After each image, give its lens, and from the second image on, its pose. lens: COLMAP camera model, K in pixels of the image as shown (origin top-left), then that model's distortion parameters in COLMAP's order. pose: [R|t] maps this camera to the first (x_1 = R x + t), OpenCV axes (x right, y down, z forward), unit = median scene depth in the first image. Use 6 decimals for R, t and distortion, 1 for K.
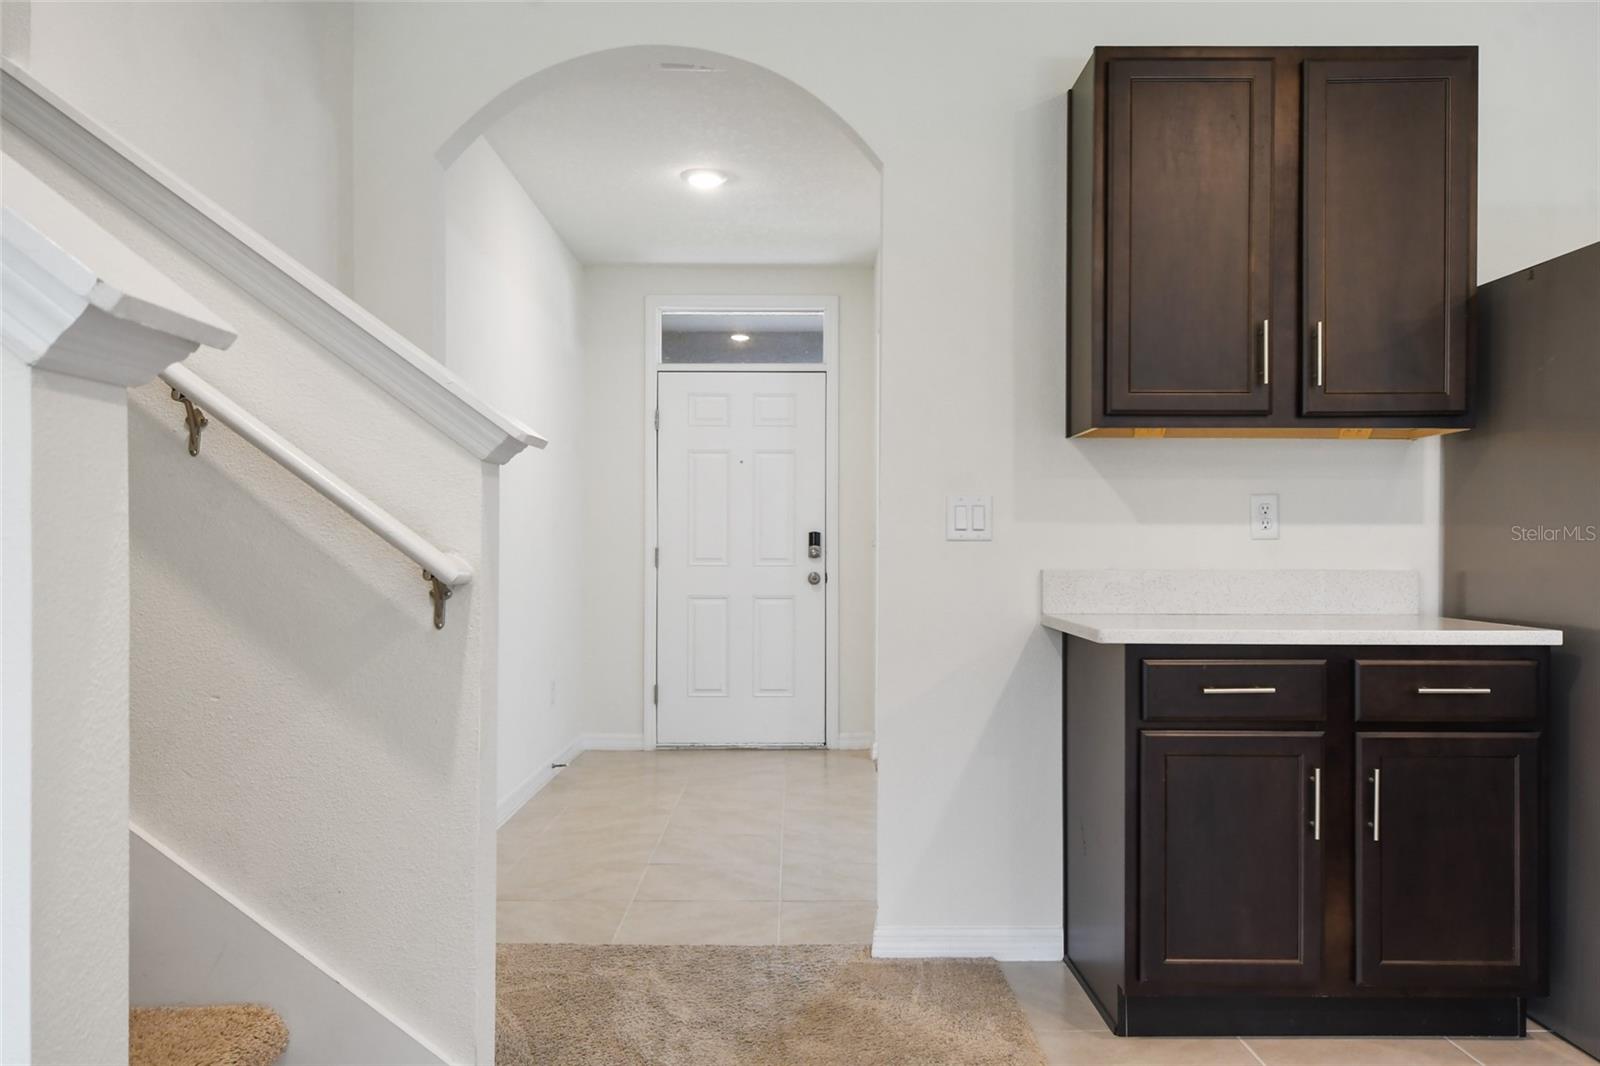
lens RADIAL K [[1307.5, 0, 798.4], [0, 1307.5, 536.9], [0, 0, 1]] dist [0.016276, 0.001847]
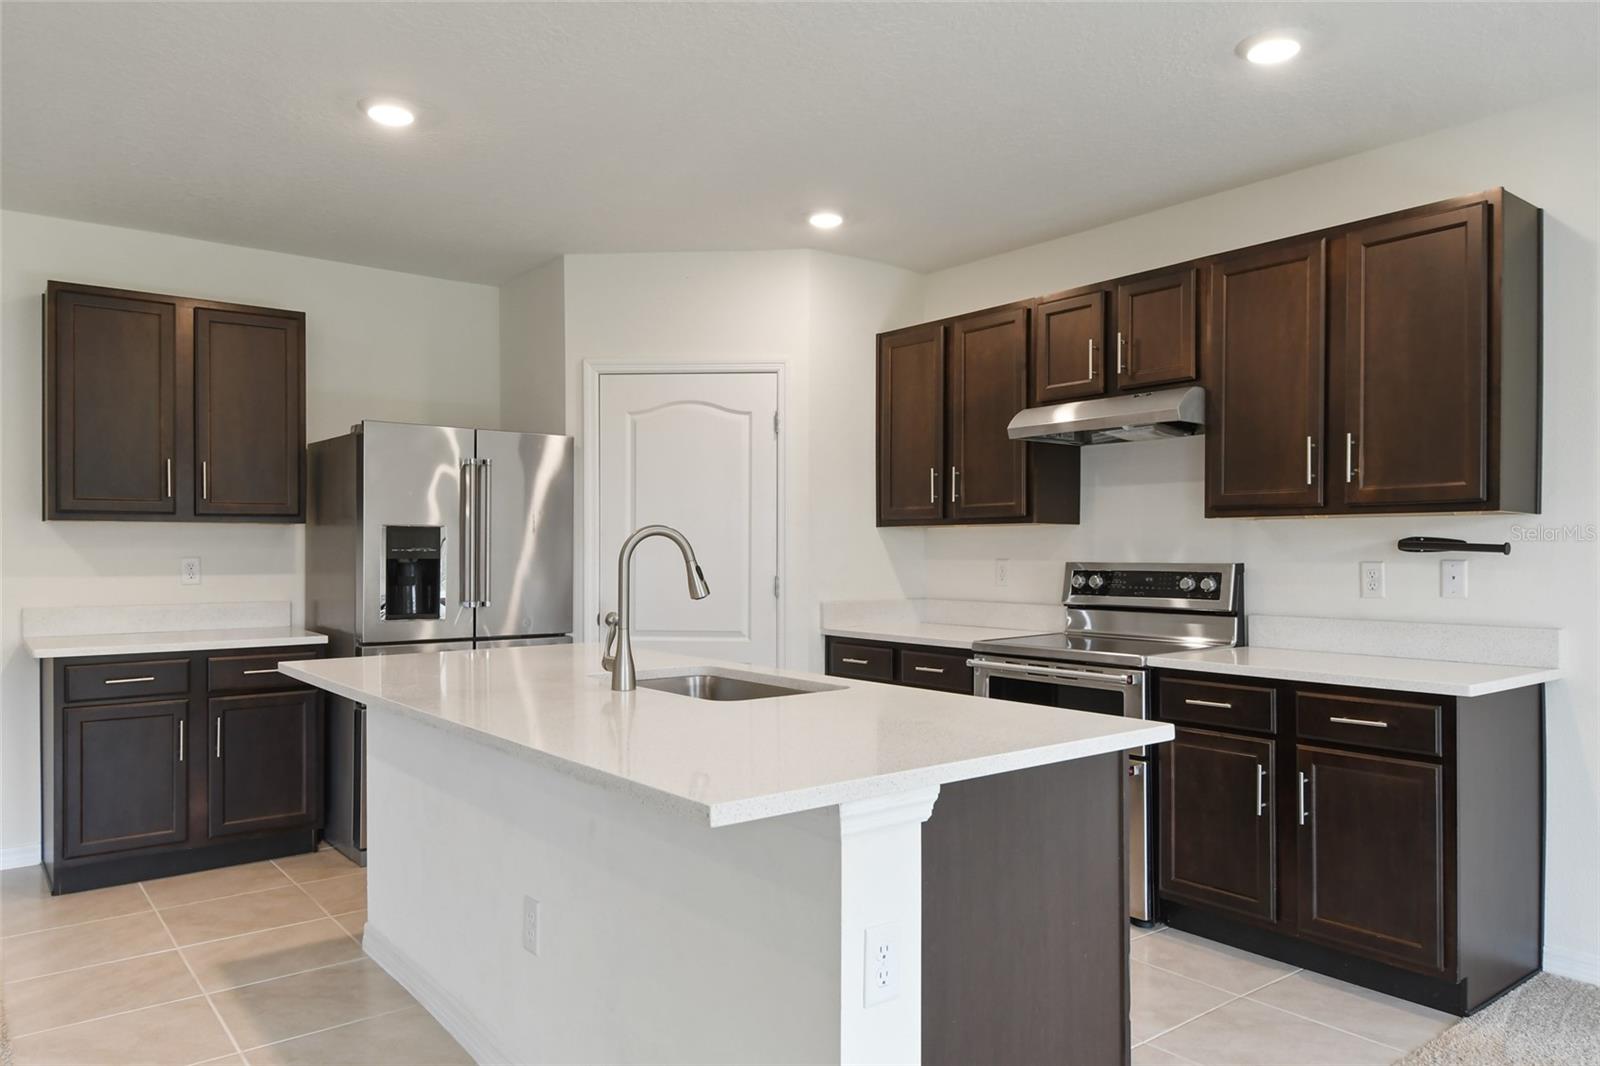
lens RADIAL K [[1073.1, 0, 804.8], [0, 1073.1, 545.5], [0, 0, 1]] dist [-0.000167, -0.001559]
pose [[0.788619, -0.004118, 0.614868, 0.151758], [-0.000303, 0.999975, 0.007087, -0.063717], [-0.614882, -0.005775, 0.788598, -0.592895]]
